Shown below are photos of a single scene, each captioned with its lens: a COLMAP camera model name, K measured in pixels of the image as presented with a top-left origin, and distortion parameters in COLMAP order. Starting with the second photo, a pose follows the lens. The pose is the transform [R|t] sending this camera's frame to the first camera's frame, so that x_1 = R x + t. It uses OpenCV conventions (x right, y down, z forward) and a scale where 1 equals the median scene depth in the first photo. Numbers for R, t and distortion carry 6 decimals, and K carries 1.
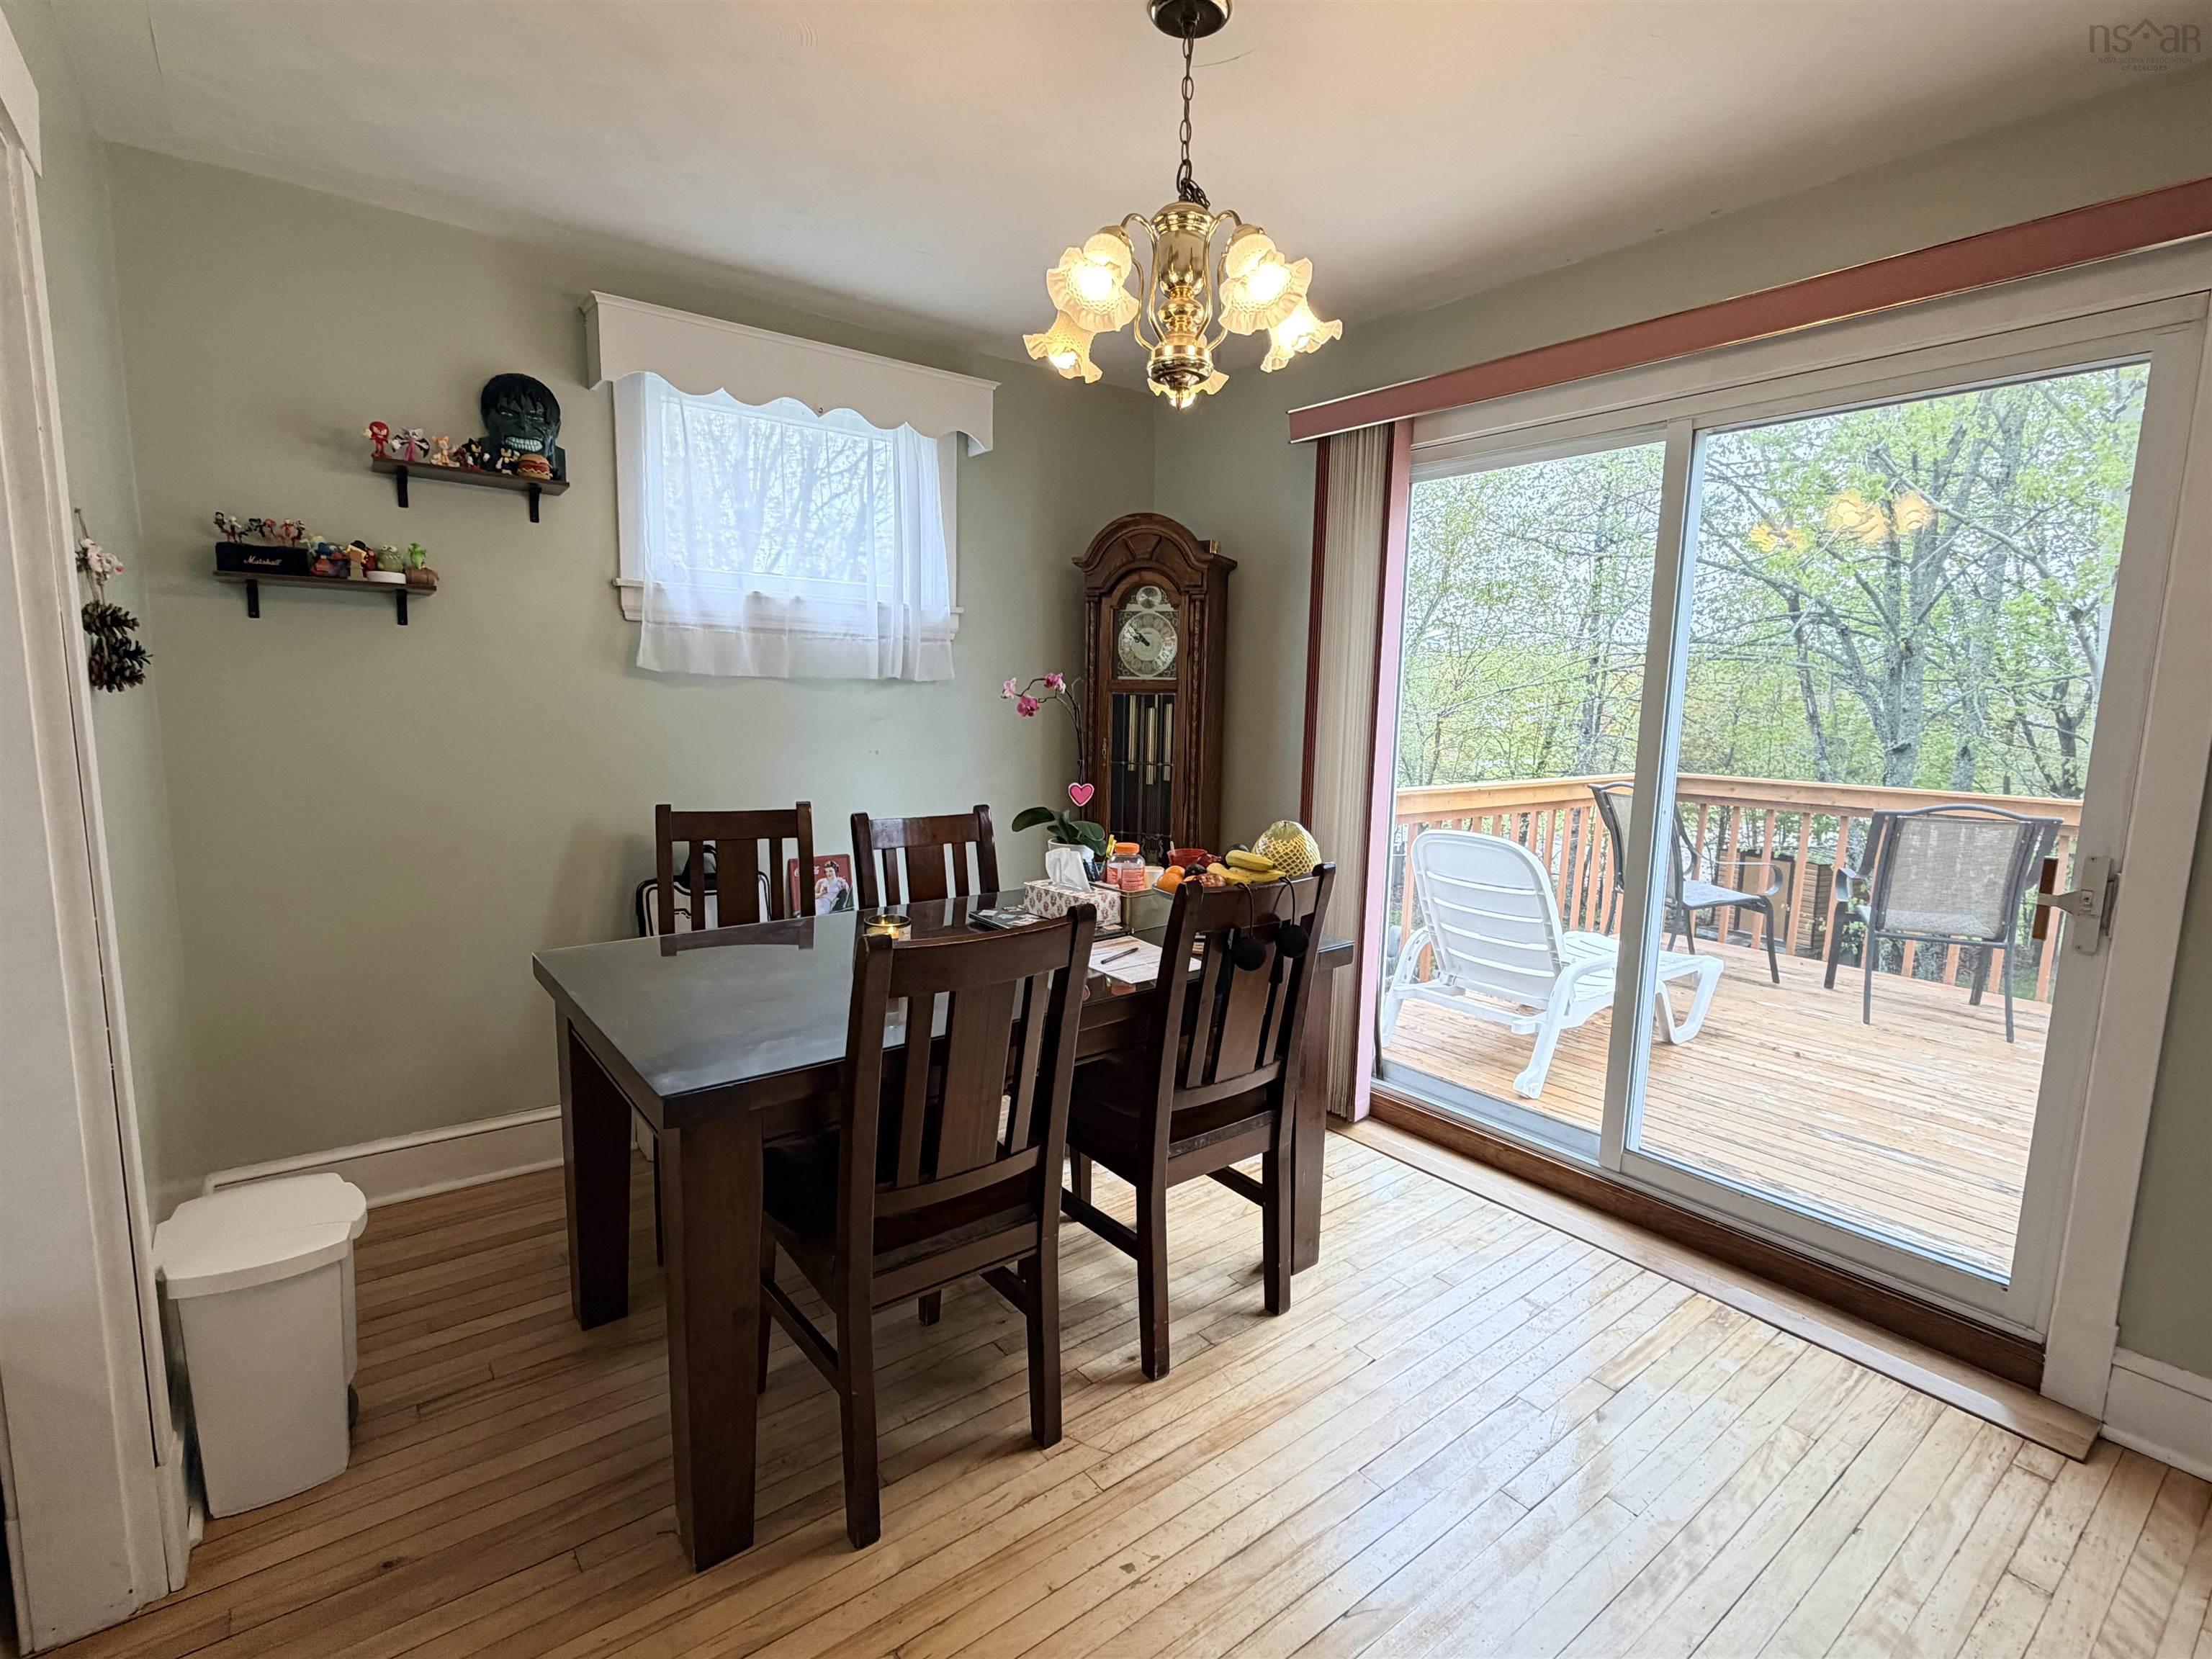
lens RADIAL K [[1050.1, 0, 1106.0], [0, 1050.1, 829.5], [0, 0, 1]] dist [-0.000270, -0.000726]
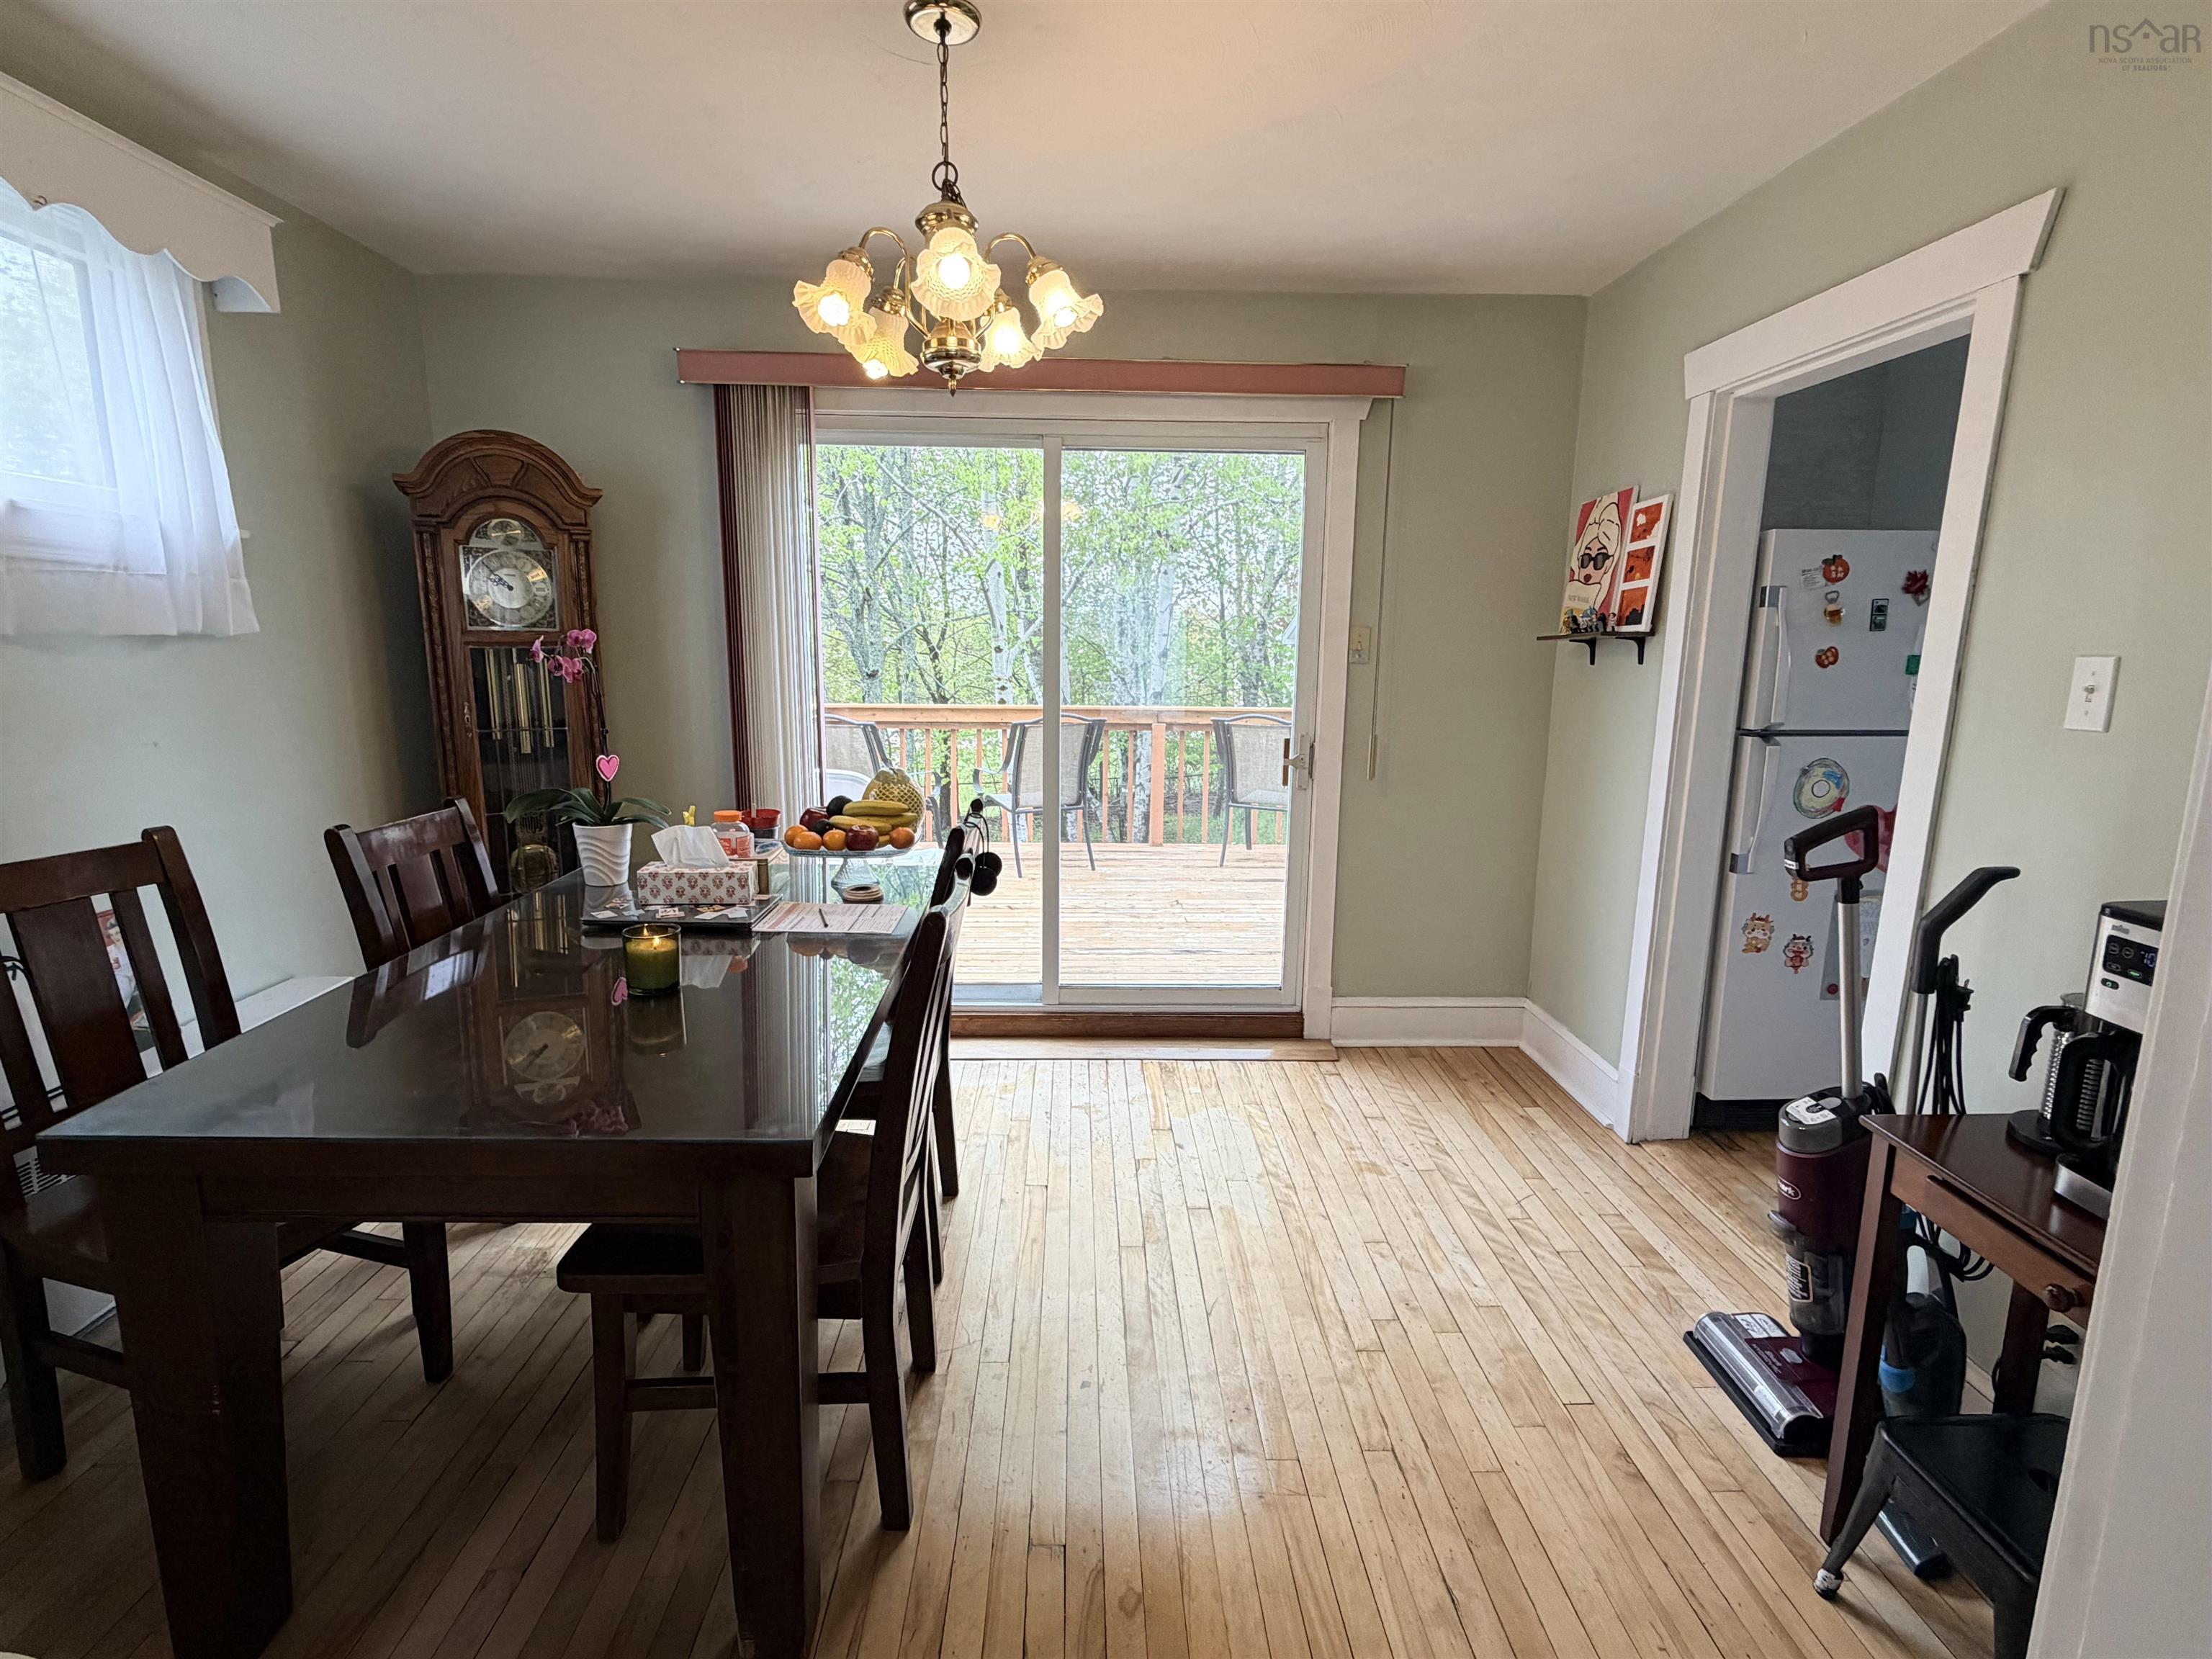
lens RADIAL K [[1050.1, 0, 1106.0], [0, 1050.1, 829.5], [0, 0, 1]] dist [-0.000270, -0.000726]
pose [[0.587377, -0.155925, 0.794151, -0.440908], [0.105806, 0.987638, 0.115657, -0.036635], [-0.802368, 0.016092, 0.596613, 0.130559]]
